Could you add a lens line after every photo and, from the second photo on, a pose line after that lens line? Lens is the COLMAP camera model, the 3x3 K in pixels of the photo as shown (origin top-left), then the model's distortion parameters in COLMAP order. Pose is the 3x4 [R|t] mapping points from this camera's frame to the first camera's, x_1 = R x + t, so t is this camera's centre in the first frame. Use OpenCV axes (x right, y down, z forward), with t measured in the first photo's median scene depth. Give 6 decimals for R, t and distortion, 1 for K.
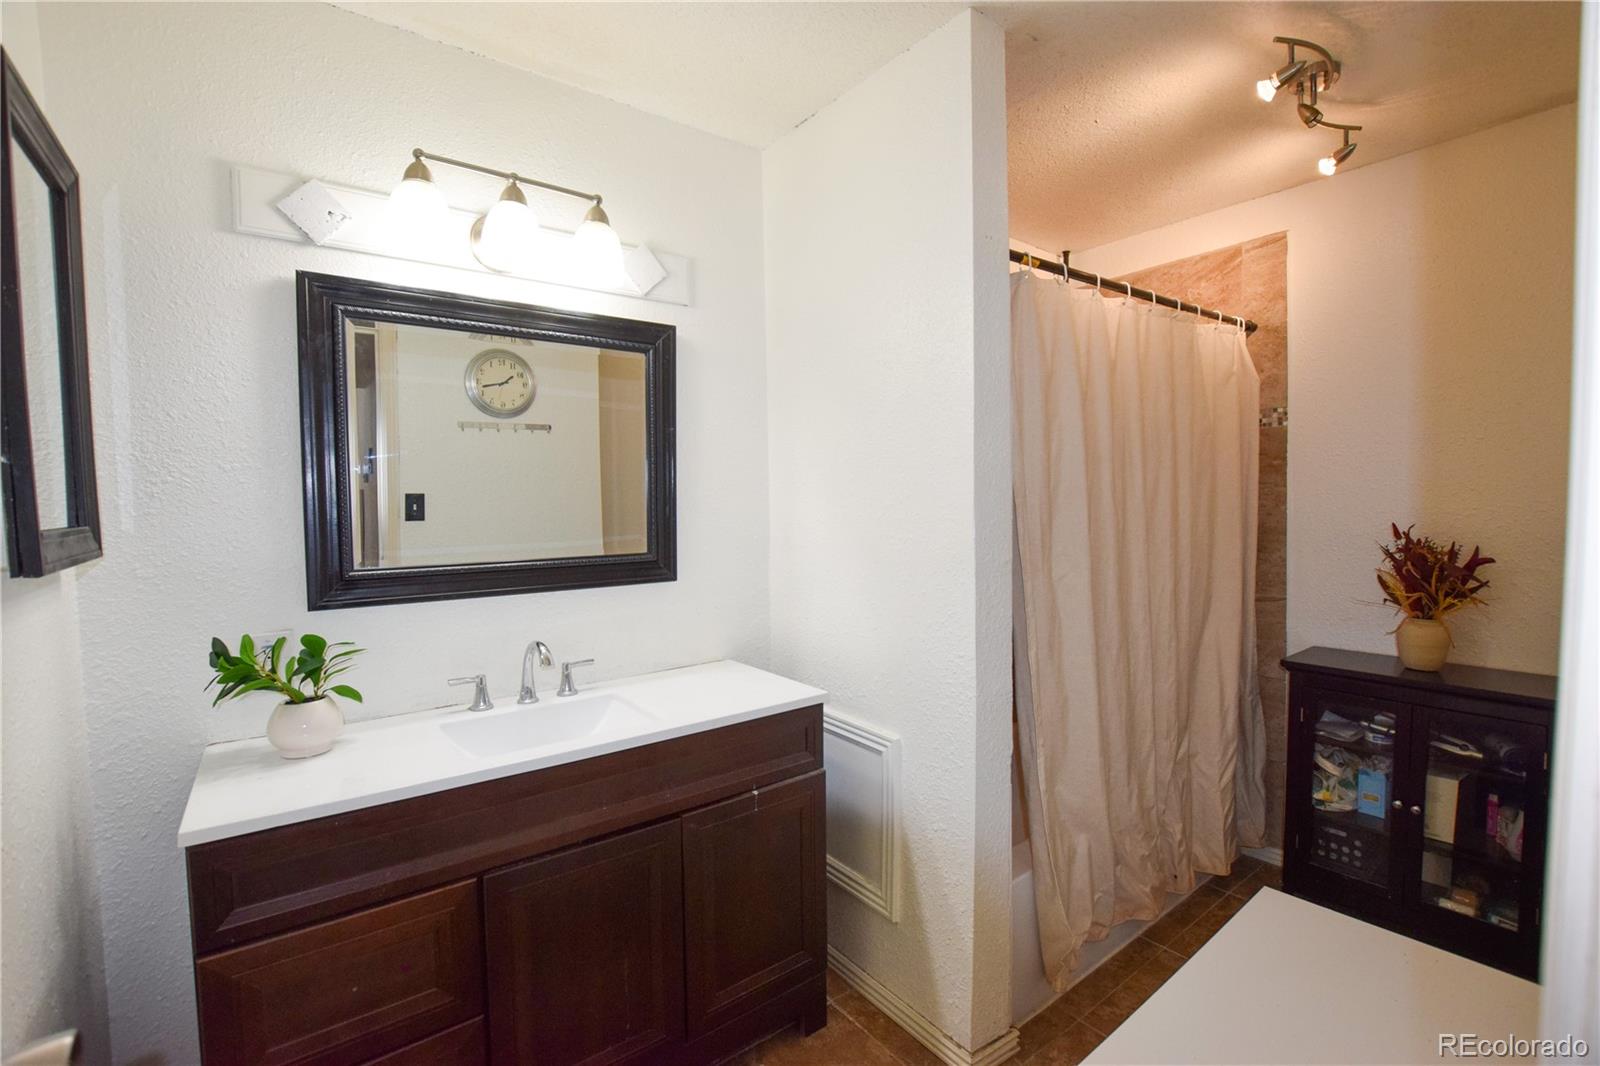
lens RADIAL K [[712.1, 0, 798.4], [0, 712.1, 539.5], [0, 0, 1]] dist [-0.029506, 0.002986]
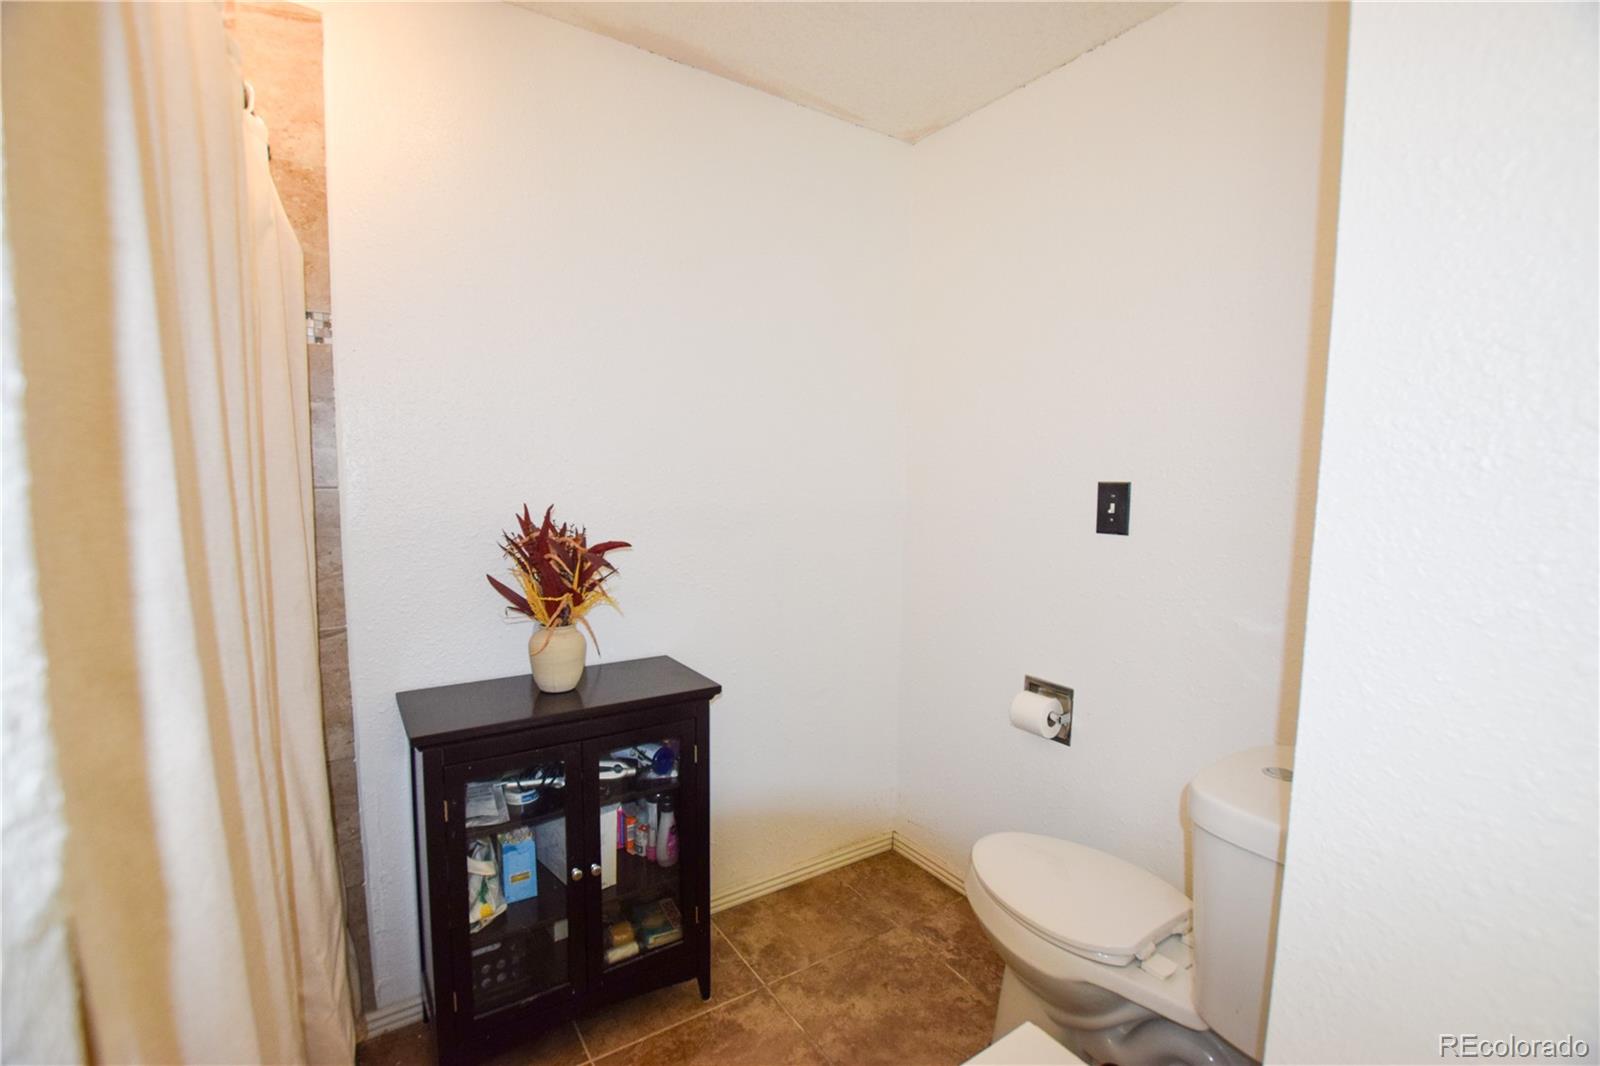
lens RADIAL K [[712.1, 0, 800.0], [0, 712.1, 533.4], [0, 0, 1]] dist [-0.029506, 0.002986]
pose [[0.067699, -0.072658, 0.995057, 0.133161], [0.039917, 0.996743, 0.070066, -0.032776], [-0.996907, 0.034976, 0.070379, 0.663969]]
